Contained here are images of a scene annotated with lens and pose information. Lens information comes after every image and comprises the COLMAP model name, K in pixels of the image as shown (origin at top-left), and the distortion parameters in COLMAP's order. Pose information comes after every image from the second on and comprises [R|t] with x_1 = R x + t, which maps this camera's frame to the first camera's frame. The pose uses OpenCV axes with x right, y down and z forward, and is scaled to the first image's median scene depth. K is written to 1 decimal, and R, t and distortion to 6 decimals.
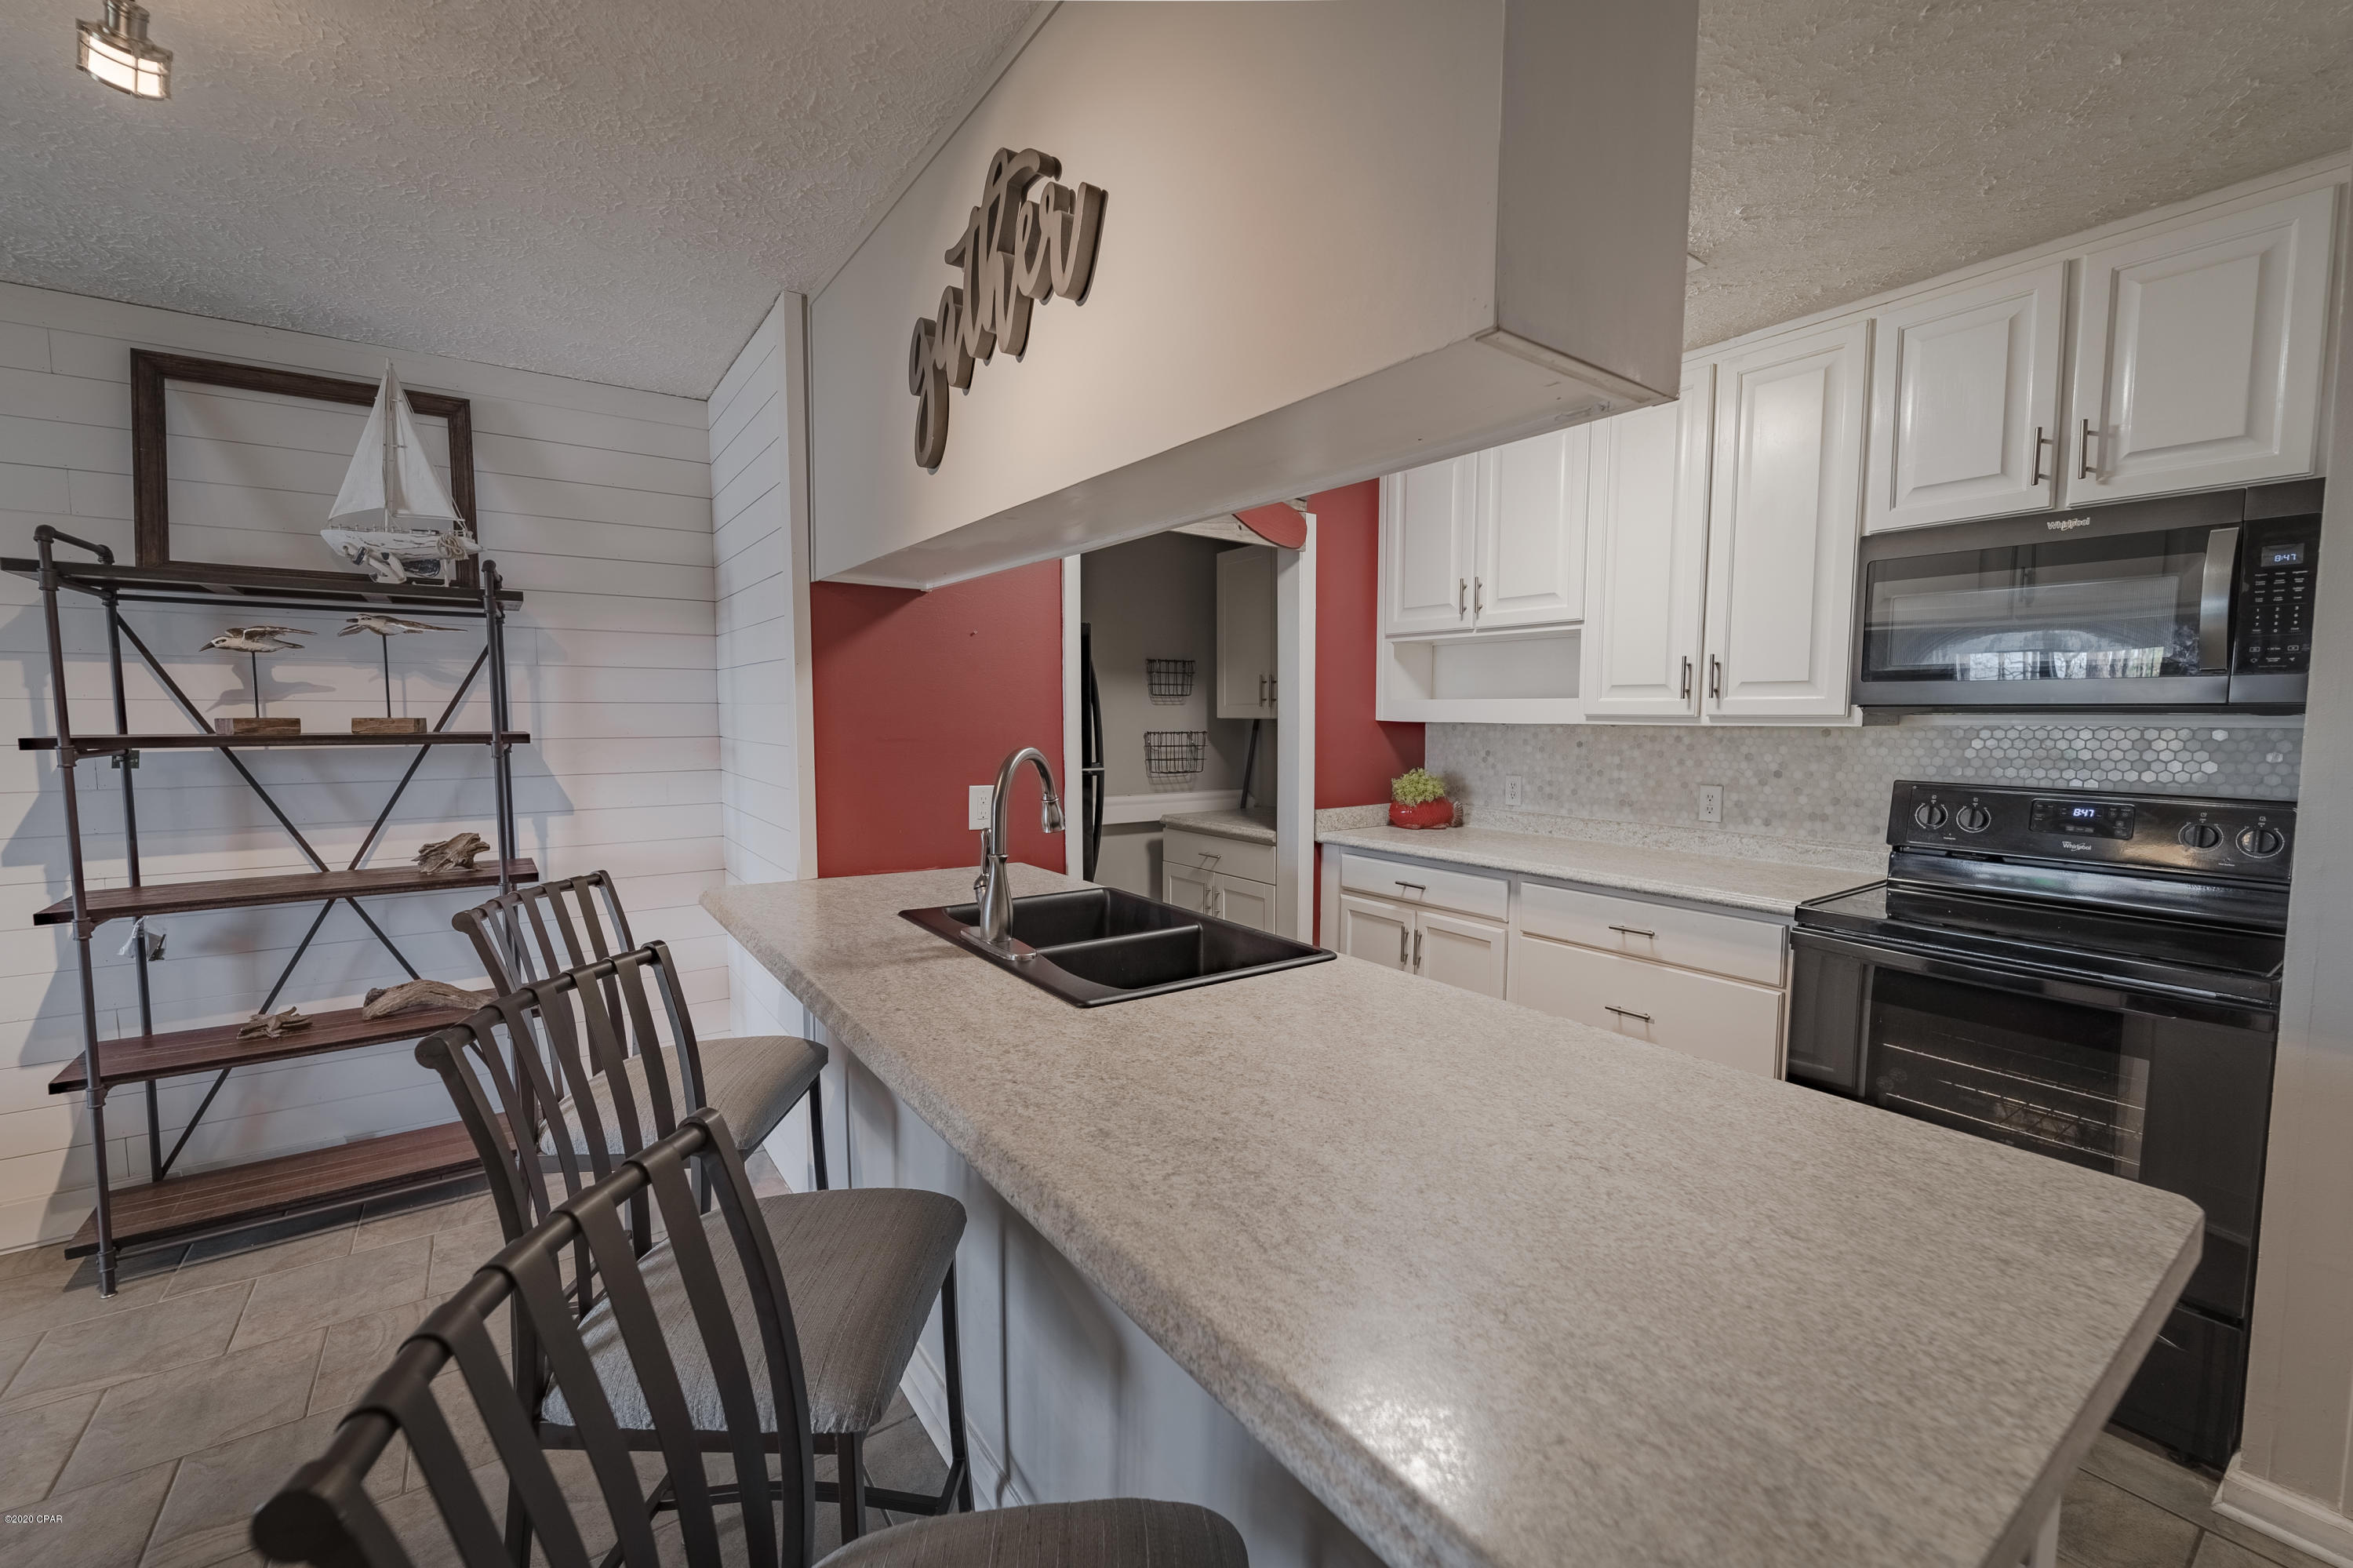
lens RADIAL K [[952.1, 0, 1177.1], [0, 952.1, 784.4], [0, 0, 1]] dist [0.004388, -0.002681]
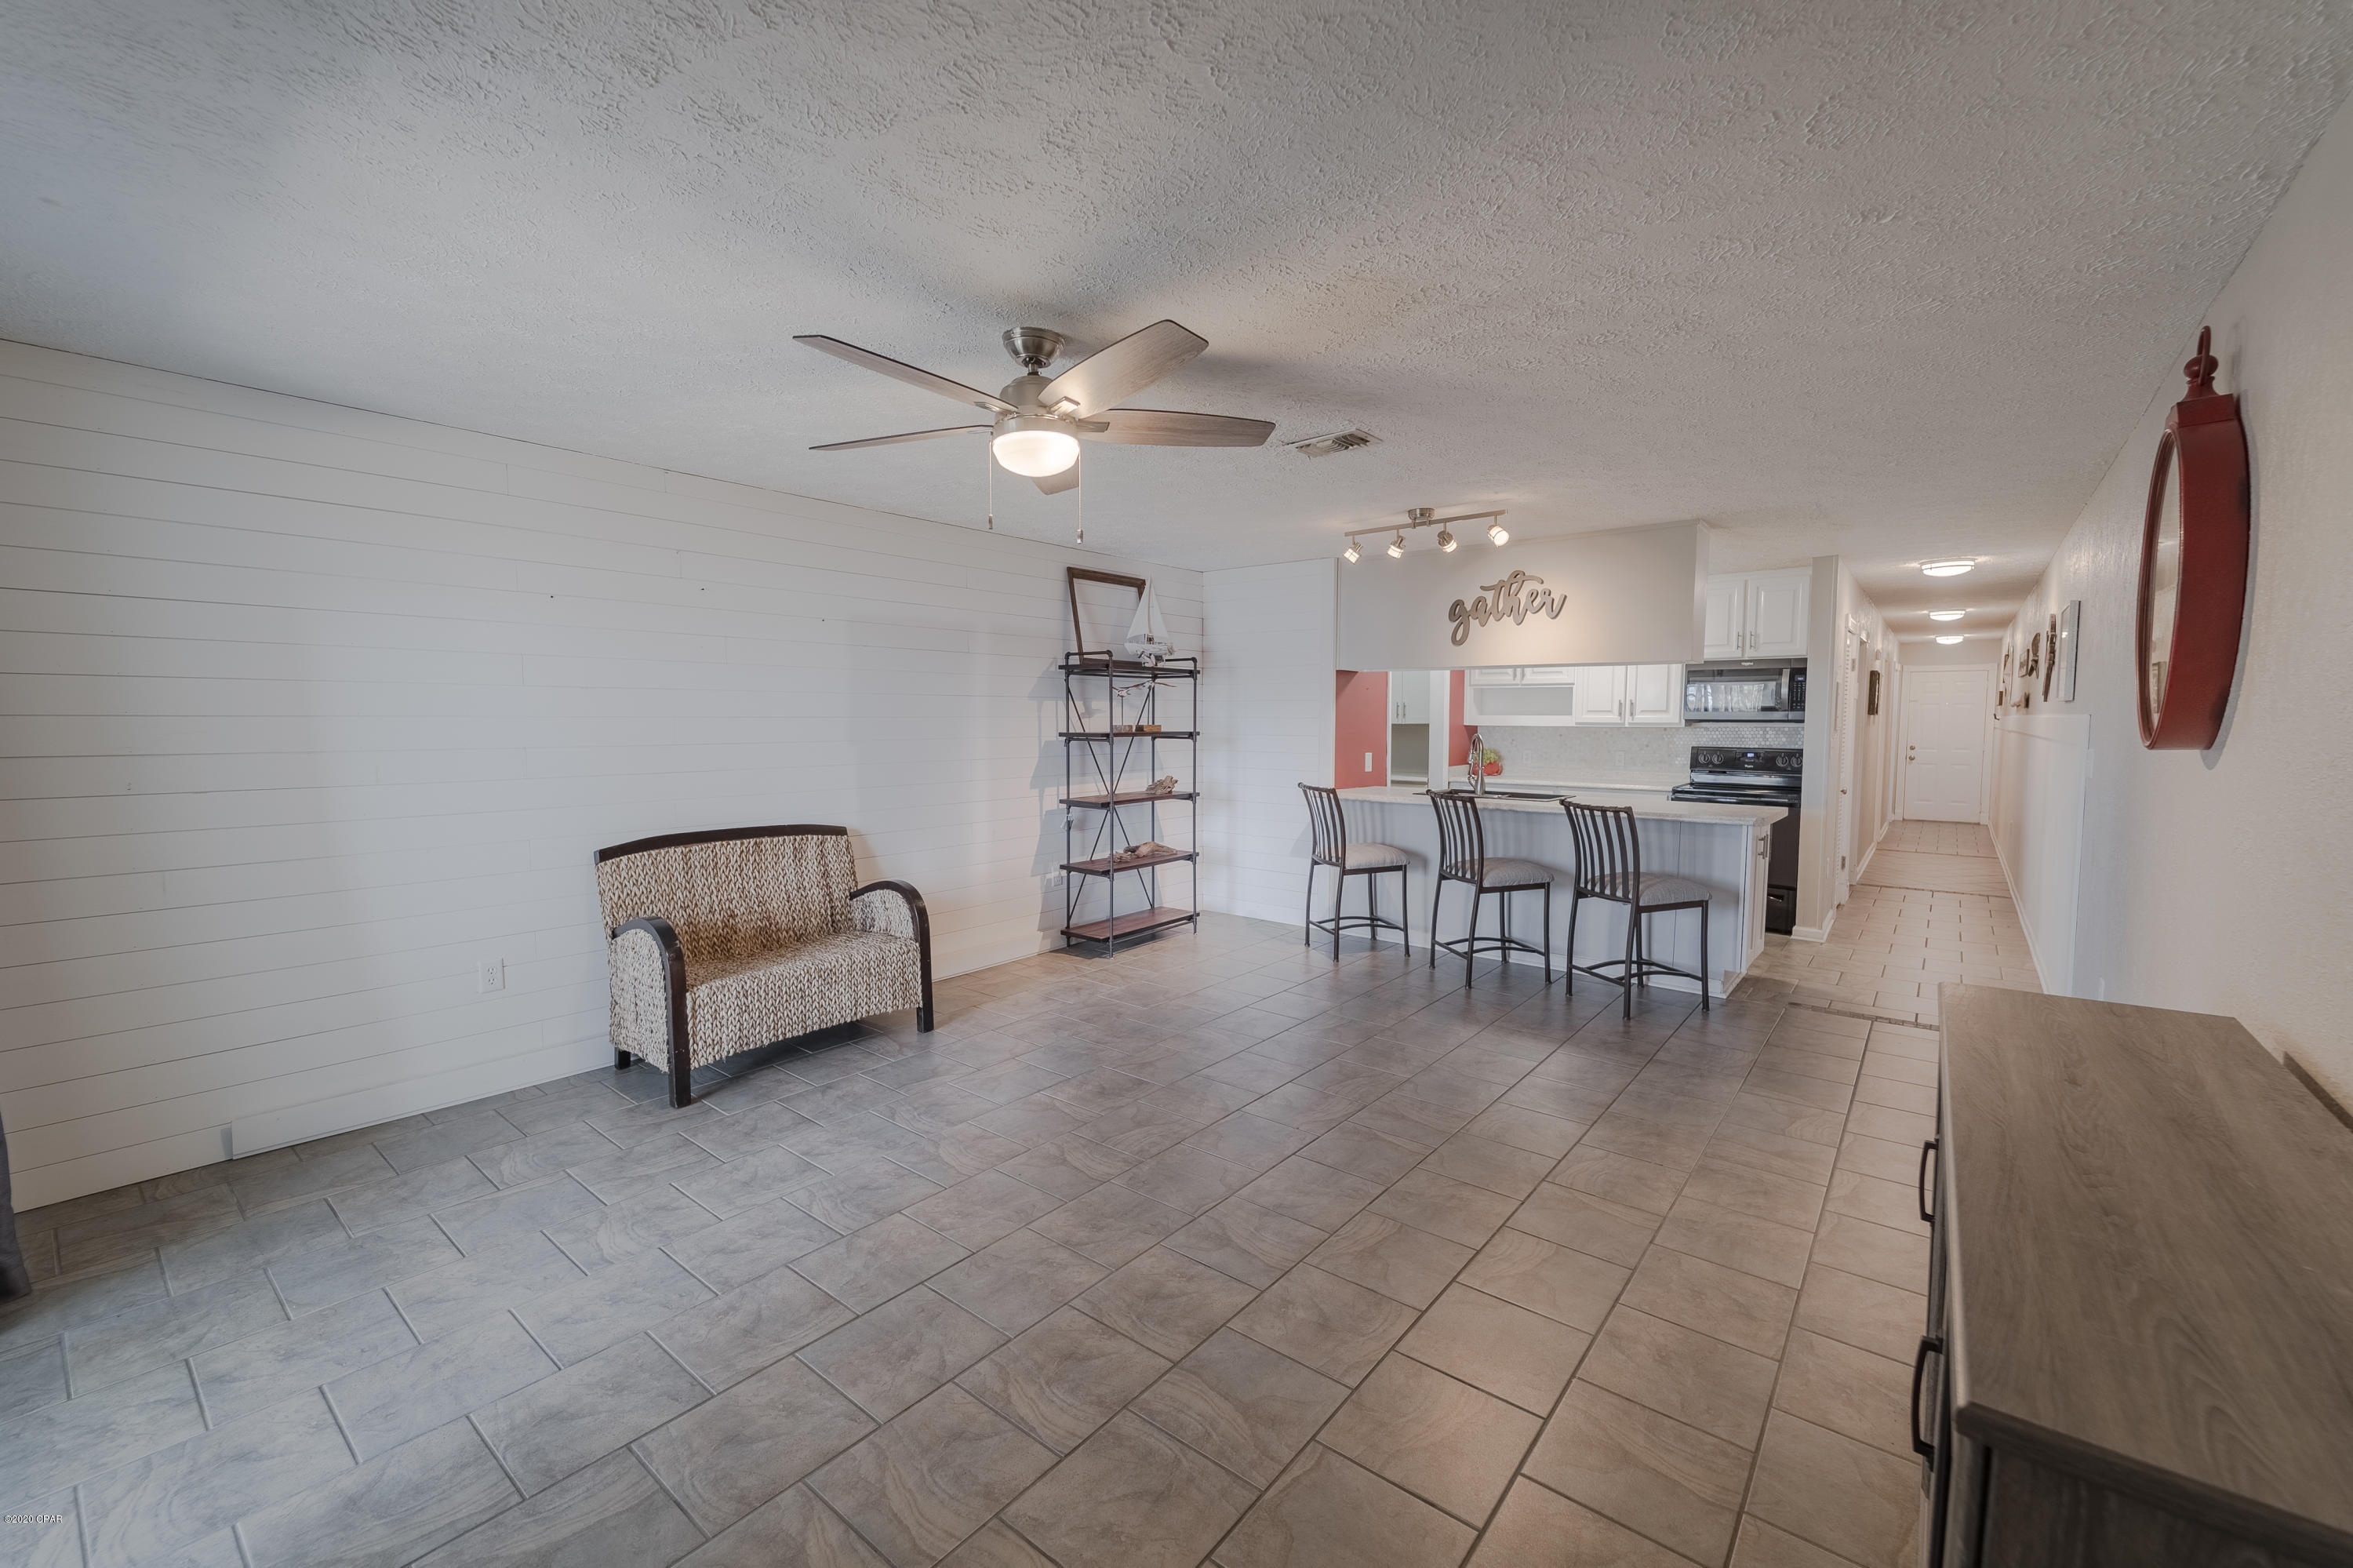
lens RADIAL K [[952.1, 0, 1177.4], [0, 952.1, 784.3], [0, 0, 1]] dist [0.004388, -0.002681]
pose [[0.964520, -0.018304, 0.263376, -1.385412], [0.019383, 0.999811, -0.001500, 0.079202], [-0.263299, 0.006552, 0.964692, -1.244133]]
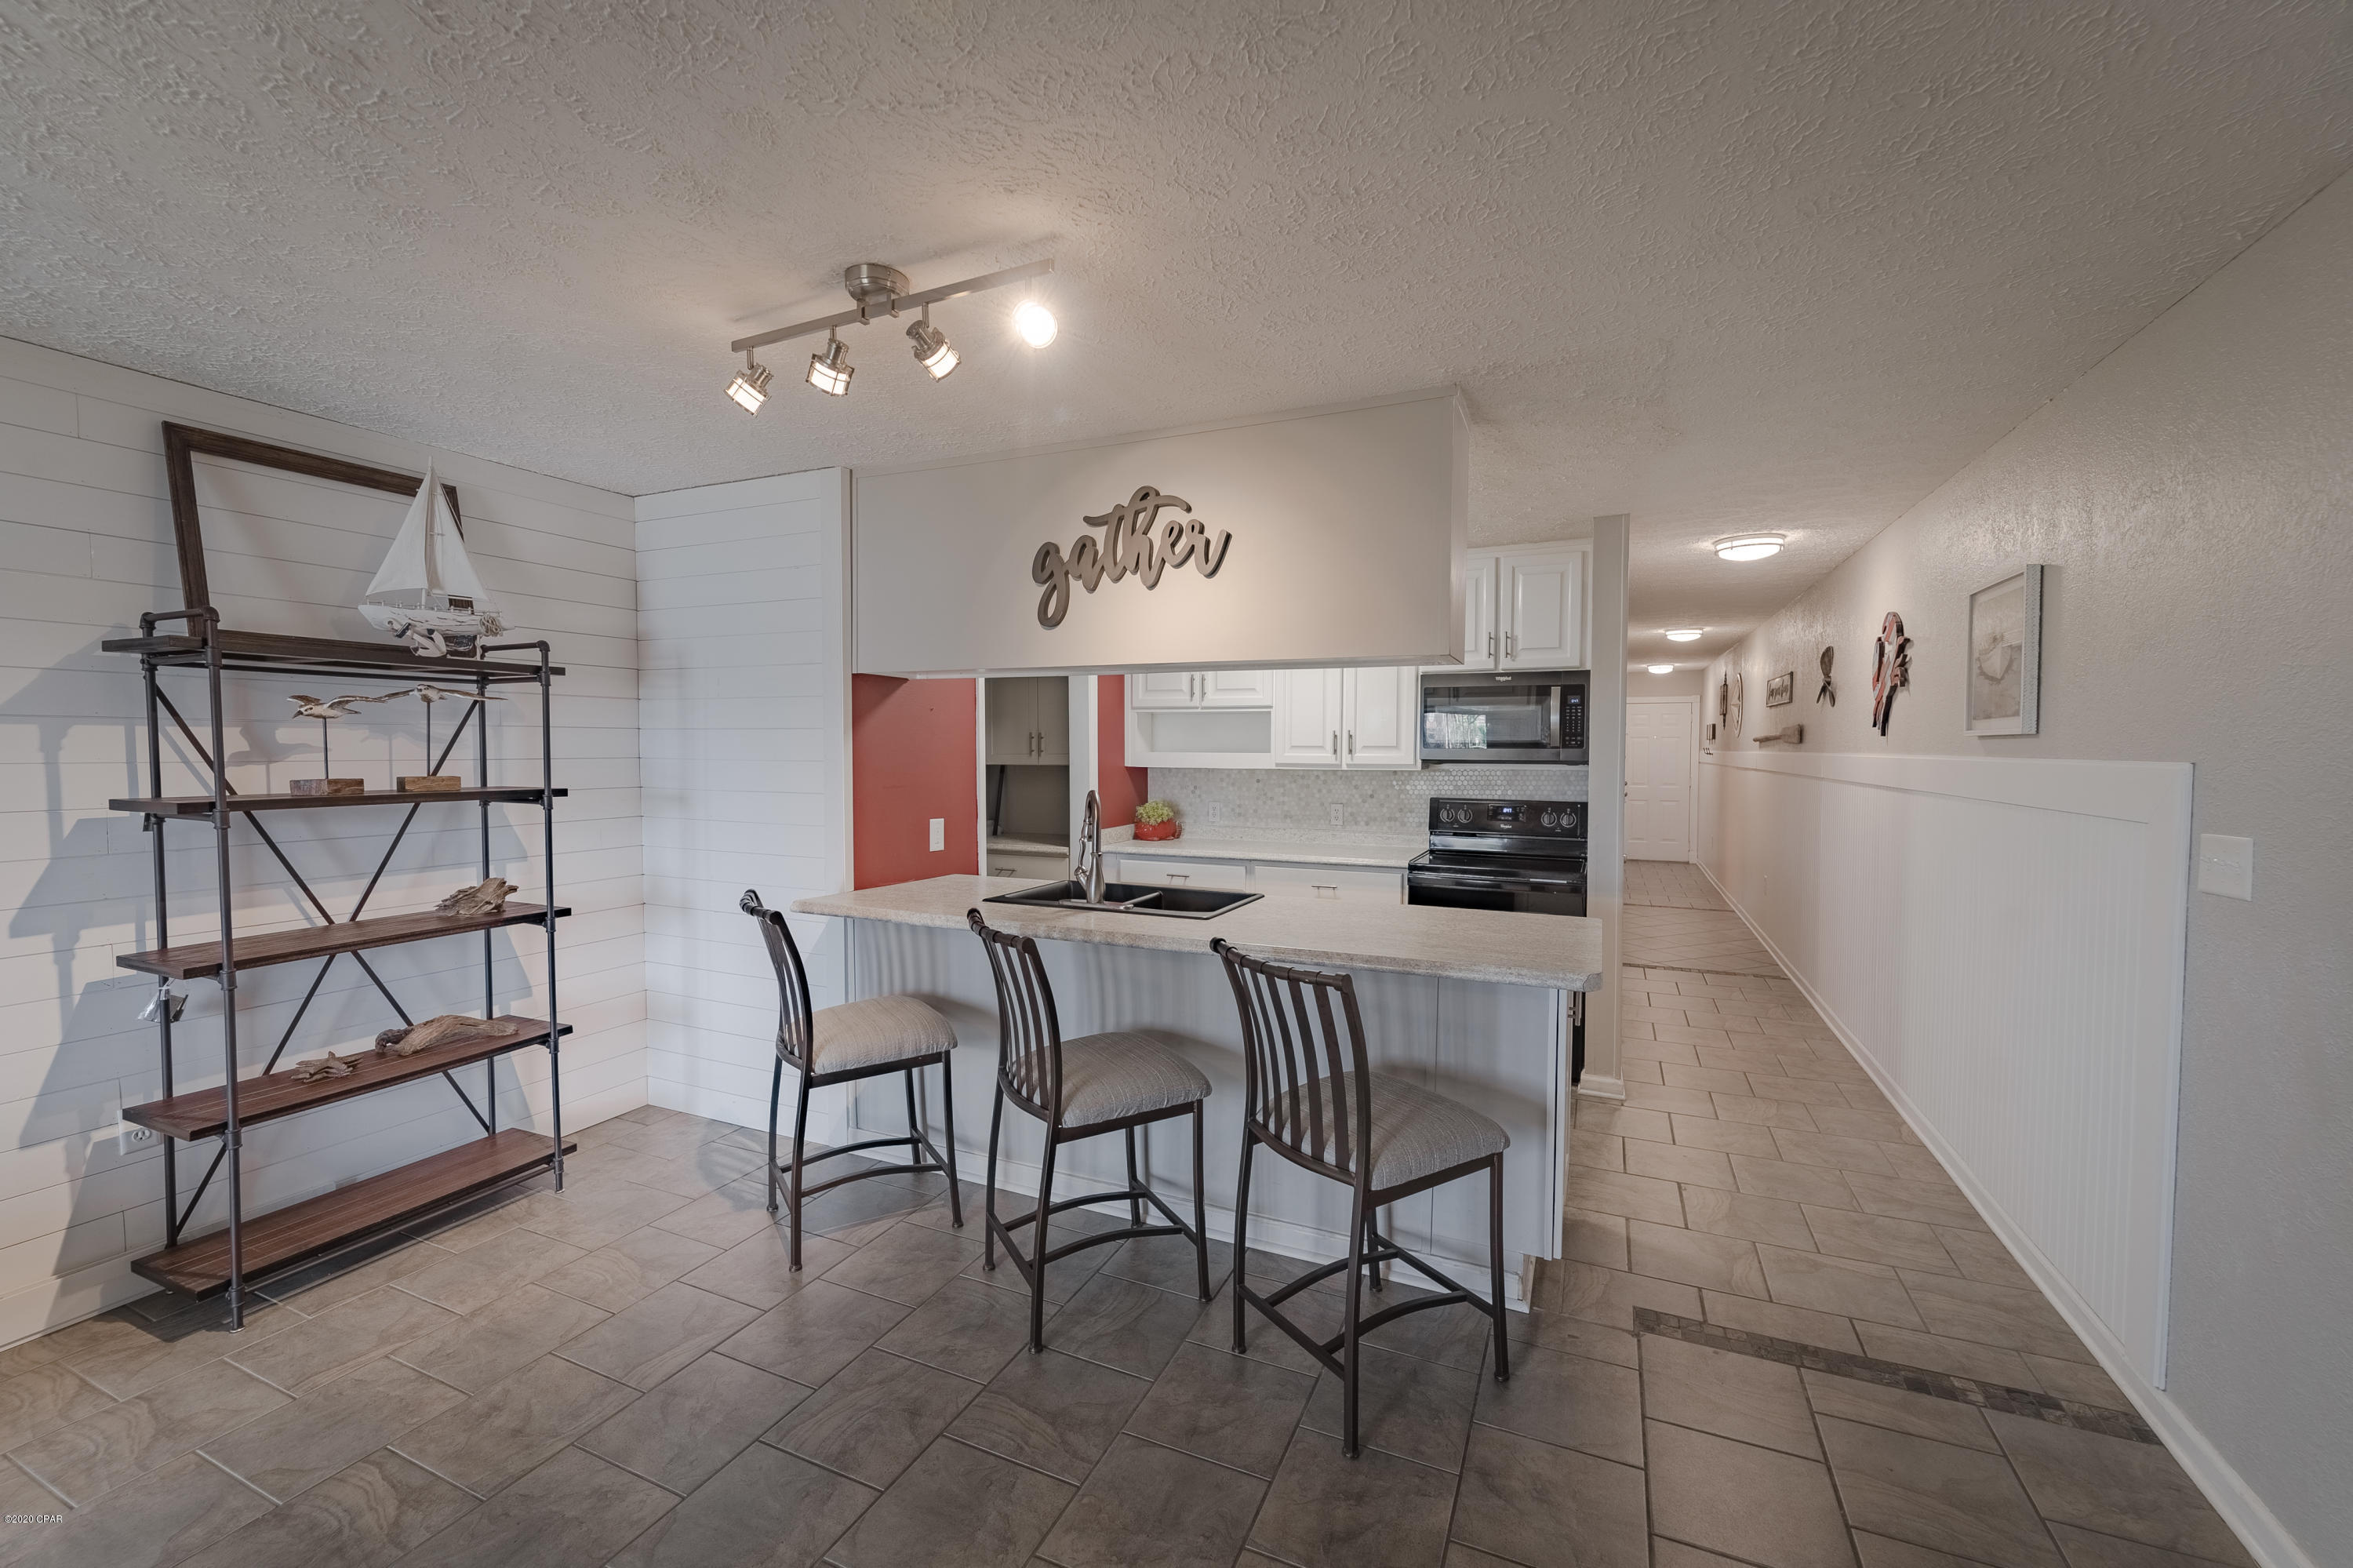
lens RADIAL K [[952.1, 0, 1176.9], [0, 952.1, 783.6], [0, 0, 1]] dist [0.004388, -0.002681]
pose [[0.863725, -0.018407, 0.503628, -0.644278], [0.037232, 0.998933, -0.027343, 0.000862], [-0.502587, 0.042368, 0.863488, -0.395948]]
